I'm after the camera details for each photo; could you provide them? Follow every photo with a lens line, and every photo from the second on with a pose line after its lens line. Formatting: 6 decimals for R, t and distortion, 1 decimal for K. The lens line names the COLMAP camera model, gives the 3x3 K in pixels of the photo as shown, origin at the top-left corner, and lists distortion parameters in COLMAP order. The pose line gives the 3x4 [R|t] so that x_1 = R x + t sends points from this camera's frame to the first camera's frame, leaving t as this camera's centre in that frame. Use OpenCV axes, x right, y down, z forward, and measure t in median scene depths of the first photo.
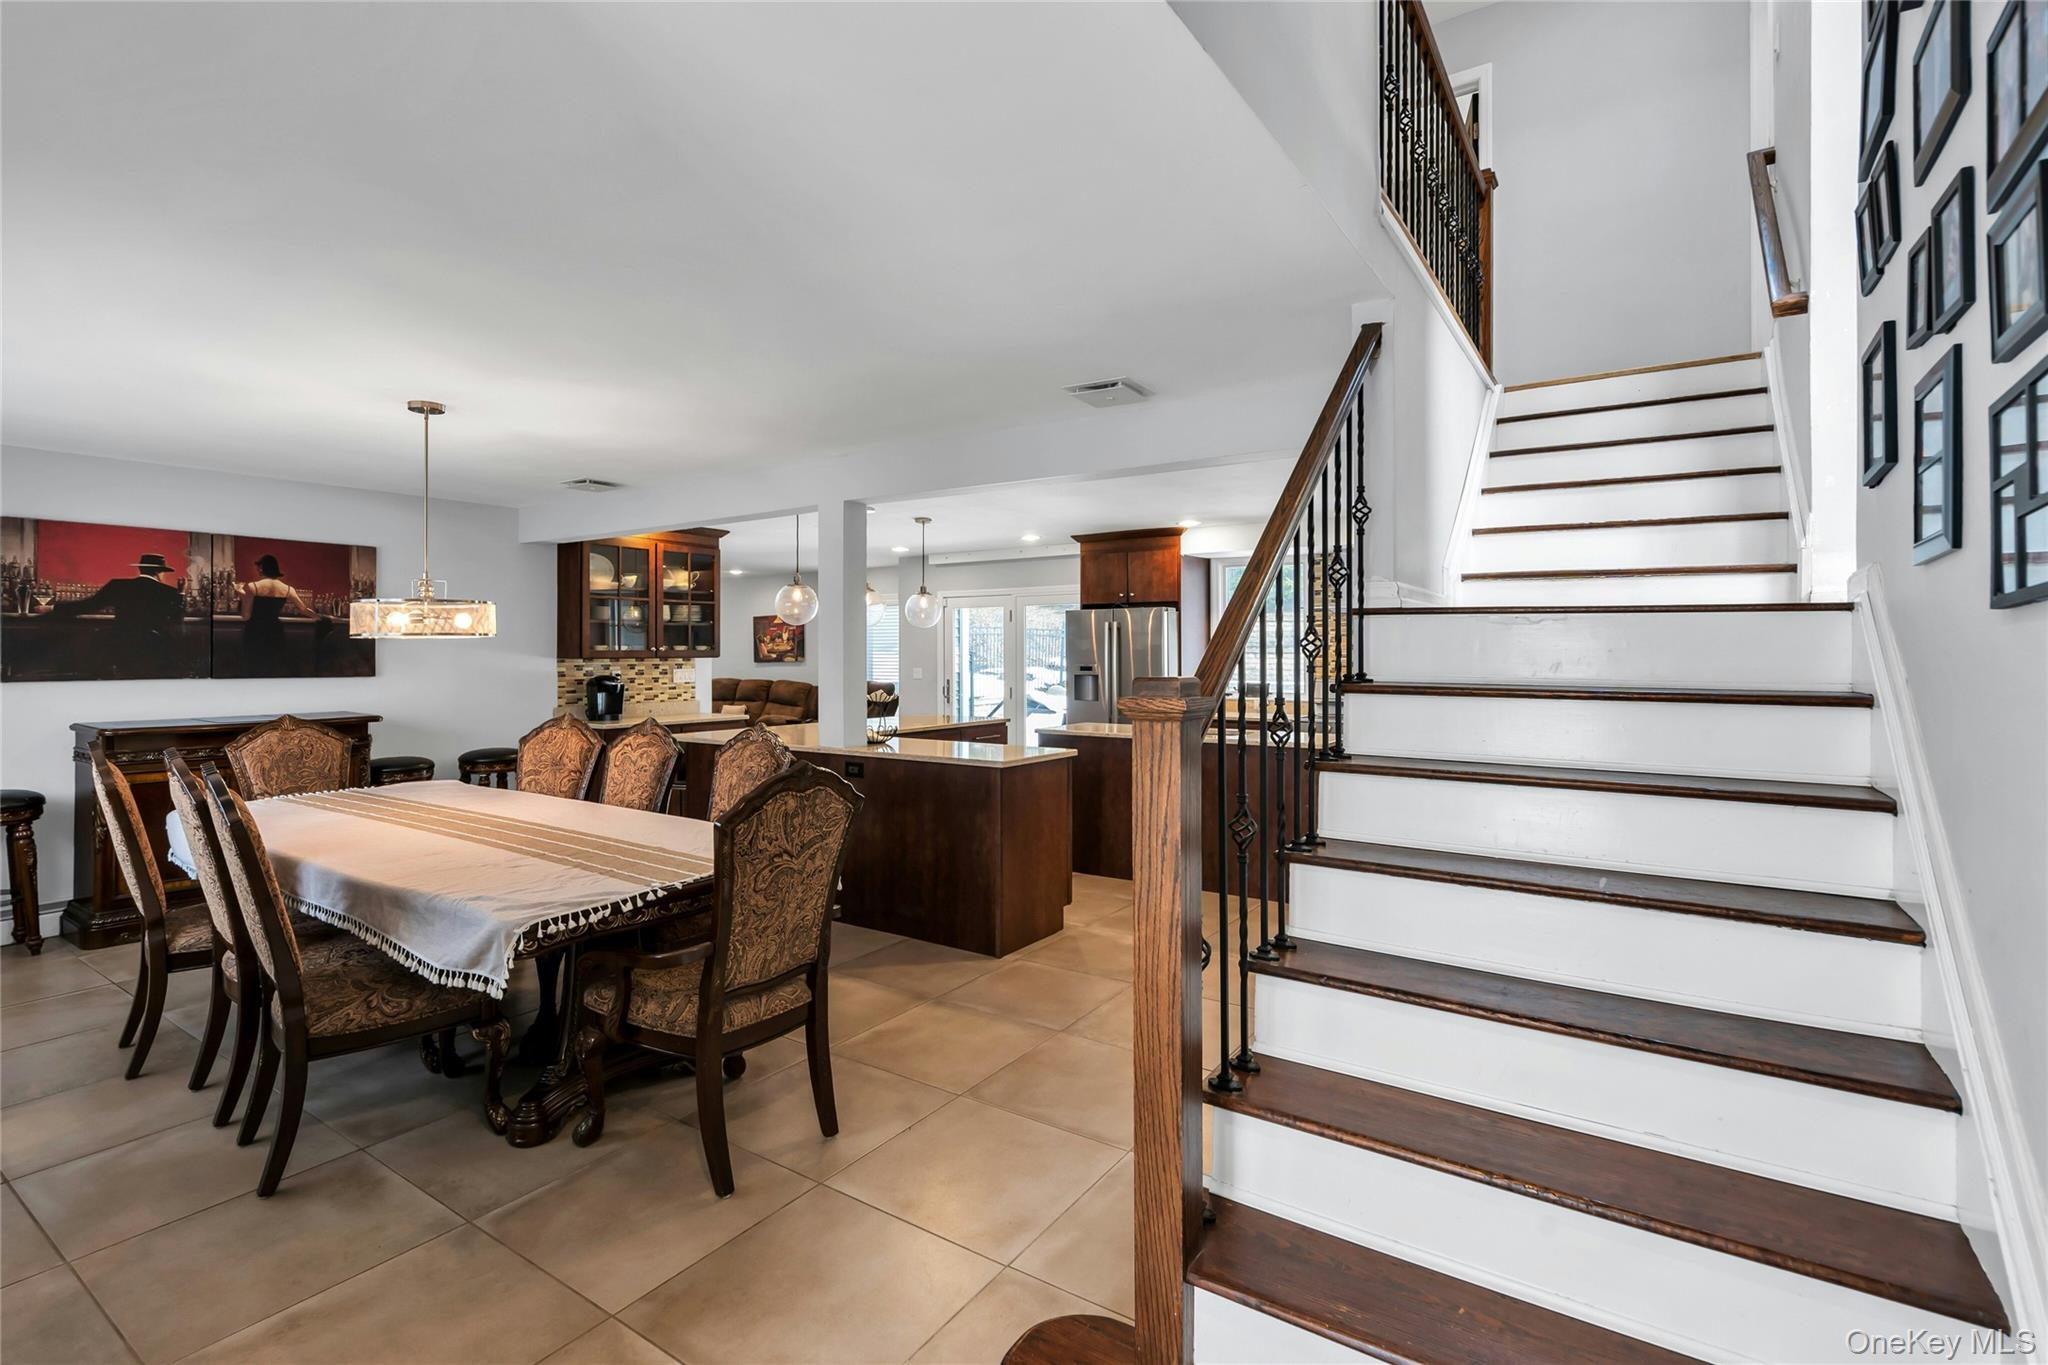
lens RADIAL K [[939.7, 0, 1030.6], [0, 939.7, 664.8], [0, 0, 1]] dist [0.001625, 0.000482]
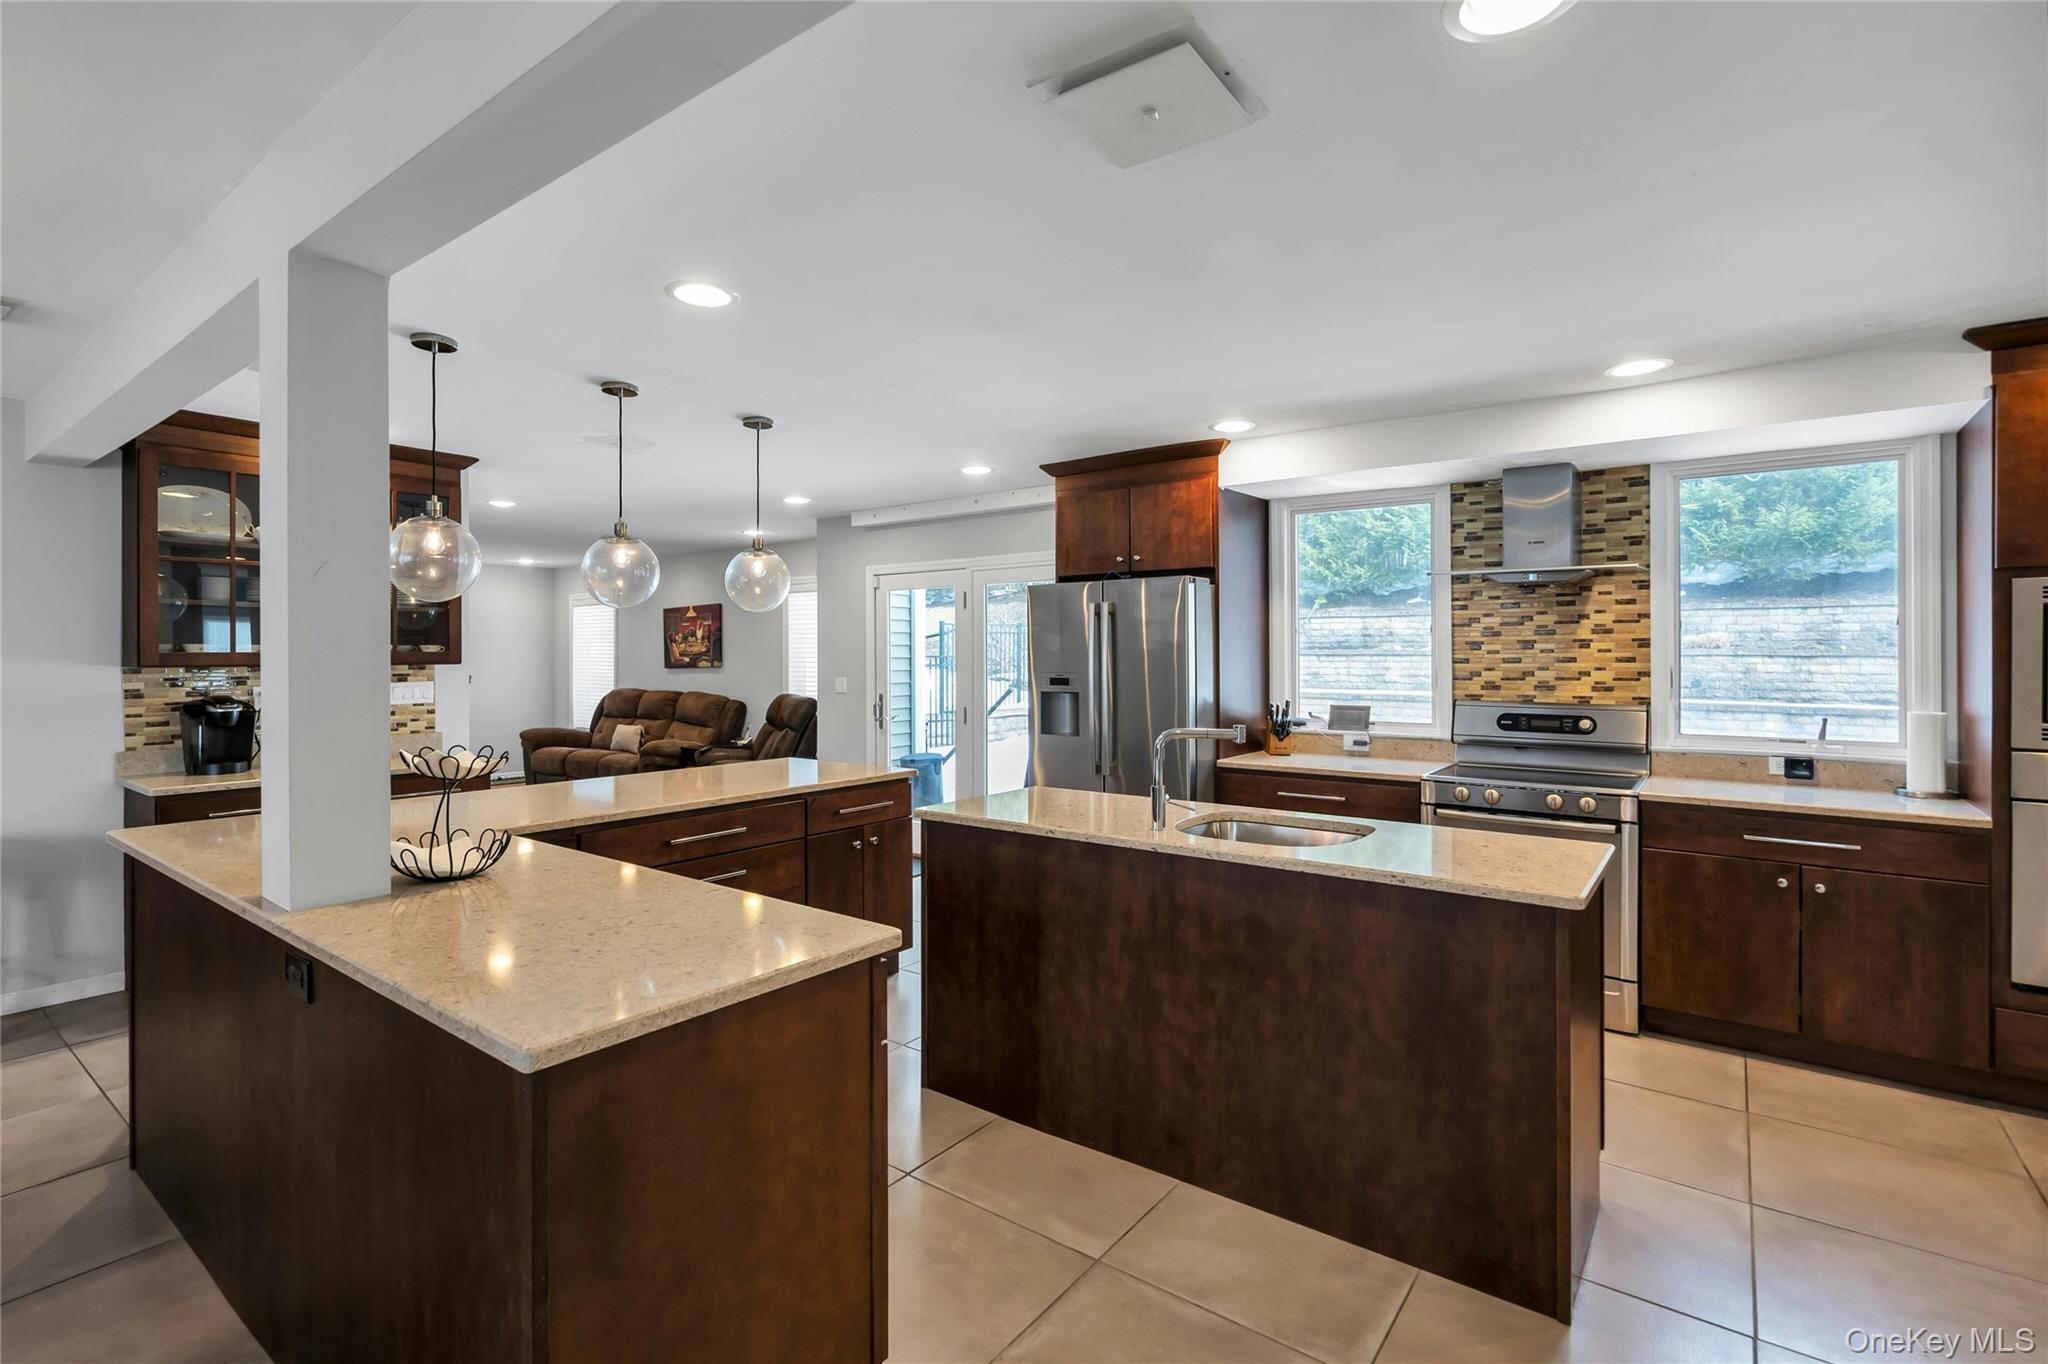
lens RADIAL K [[939.7, 0, 1024.9], [0, 939.7, 668.4], [0, 0, 1]] dist [0.001625, 0.000482]
pose [[0.998326, -0.000803, -0.057831, 0.071390], [0.000917, 0.999998, 0.001948, -0.005592], [0.057829, -0.001998, 0.998325, 0.399652]]
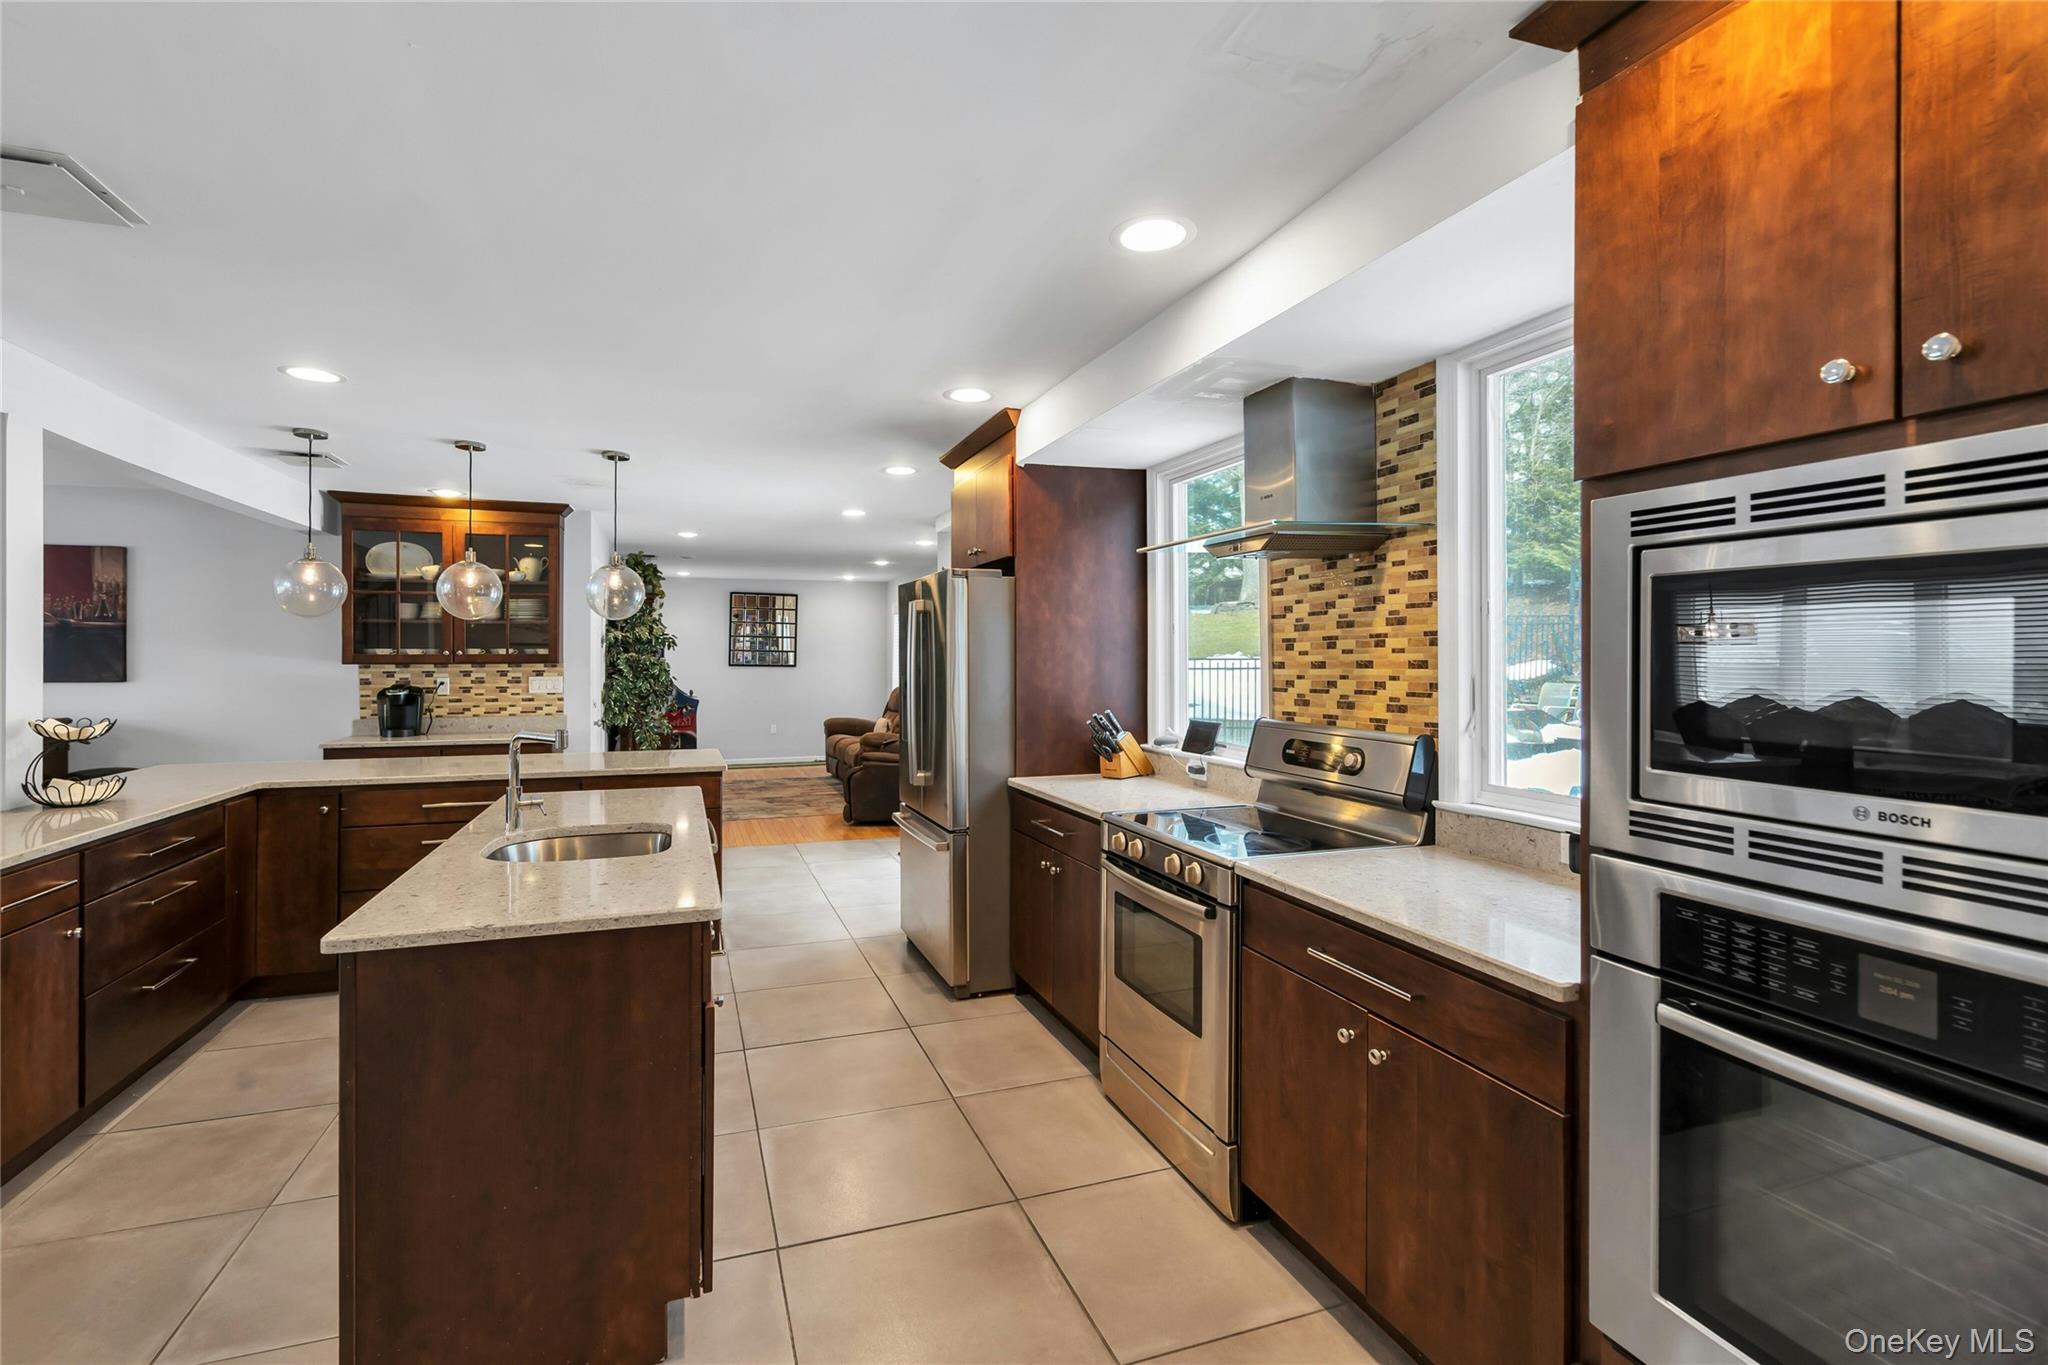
lens RADIAL K [[939.7, 0, 1016.4], [0, 939.7, 672.5], [0, 0, 1]] dist [0.001625, 0.000482]
pose [[0.801775, 0.009128, -0.597557, 0.454281], [-0.007191, 0.999958, 0.005627, -0.007051], [0.597583, -0.000215, 0.801807, 0.578684]]
